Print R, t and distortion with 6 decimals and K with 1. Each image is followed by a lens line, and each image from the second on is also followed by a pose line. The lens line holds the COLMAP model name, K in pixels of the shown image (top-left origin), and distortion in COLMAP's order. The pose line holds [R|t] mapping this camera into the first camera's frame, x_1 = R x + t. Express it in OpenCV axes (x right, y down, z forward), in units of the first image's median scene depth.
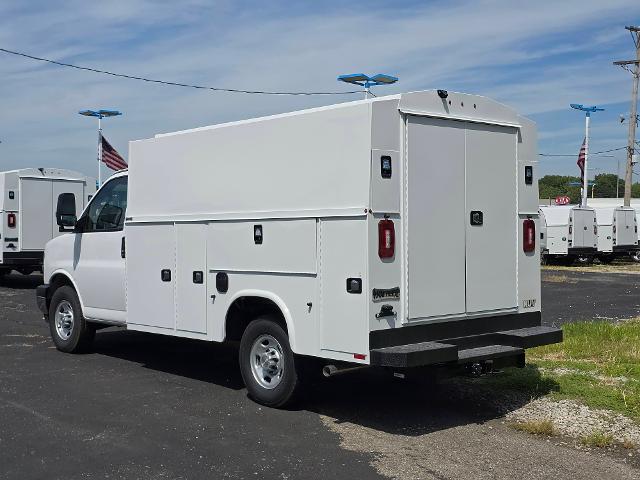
lens RADIAL K [[425.8, 0, 319.9], [0, 425.8, 245.6], [0, 0, 1]] dist [0.040339, -0.004640]
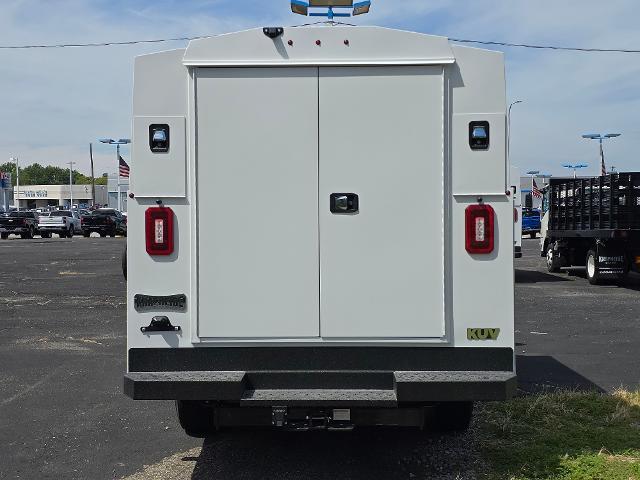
lens RADIAL K [[476.9, 0, 321.2], [0, 476.9, 235.7], [0, 0, 1]] dist [0.057331, 0.002466]
pose [[0.907517, 0.019536, -0.419560, 0.759932], [-0.018442, 0.999808, 0.006665, -0.018017], [0.419609, 0.001688, 0.907703, 0.318385]]
